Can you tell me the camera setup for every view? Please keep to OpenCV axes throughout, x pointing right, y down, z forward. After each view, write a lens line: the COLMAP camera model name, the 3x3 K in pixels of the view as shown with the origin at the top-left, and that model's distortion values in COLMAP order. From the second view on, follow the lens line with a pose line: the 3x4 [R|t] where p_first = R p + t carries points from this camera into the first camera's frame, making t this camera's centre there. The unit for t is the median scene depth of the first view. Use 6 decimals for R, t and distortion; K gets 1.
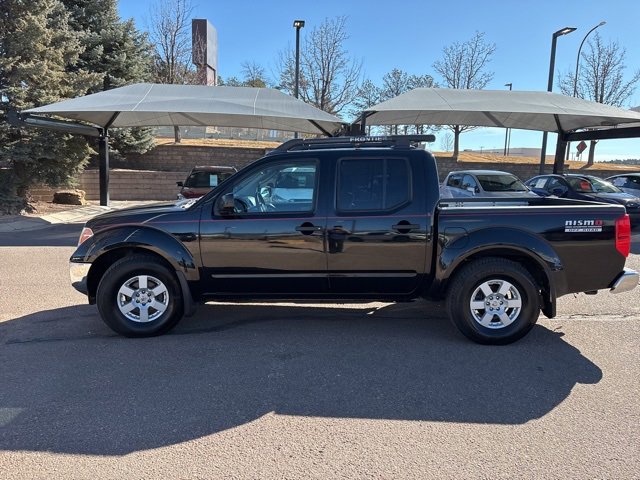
lens RADIAL K [[480.7, 0, 316.5], [0, 480.7, 242.5], [0, 0, 1]] dist [0.052307, -0.053098]
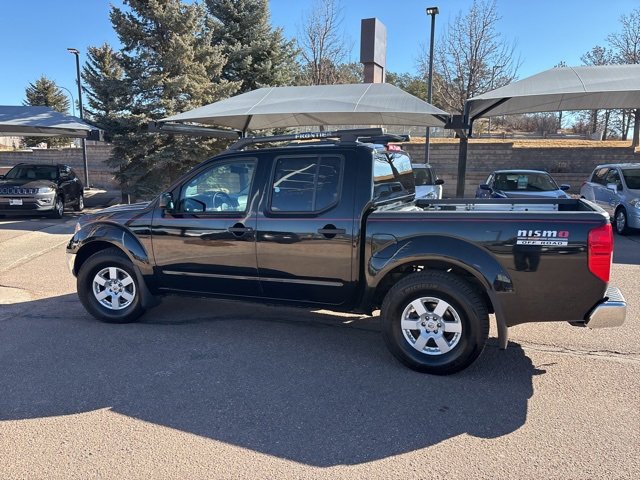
lens RADIAL K [[480.7, 0, 316.5], [0, 480.7, 242.5], [0, 0, 1]] dist [0.052307, -0.053098]
pose [[0.932683, 0.041547, -0.358296, 0.442949], [-0.038785, 0.999137, 0.014897, -0.021470], [0.358605, 0.000003, 0.933489, 0.127704]]
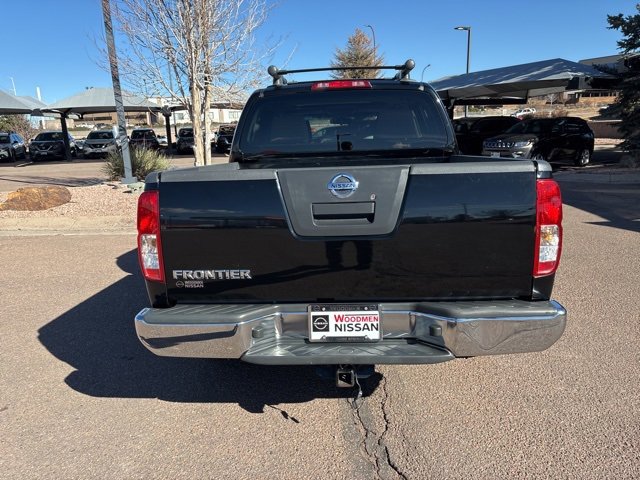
lens RADIAL K [[480.7, 0, 316.5], [0, 480.7, 242.5], [0, 0, 1]] dist [0.052307, -0.053098]
pose [[-0.015049, 0.203581, -0.978943, 1.008140], [-0.106401, 0.973168, 0.204016, -0.112467], [0.994209, 0.107231, 0.007016, 1.061020]]
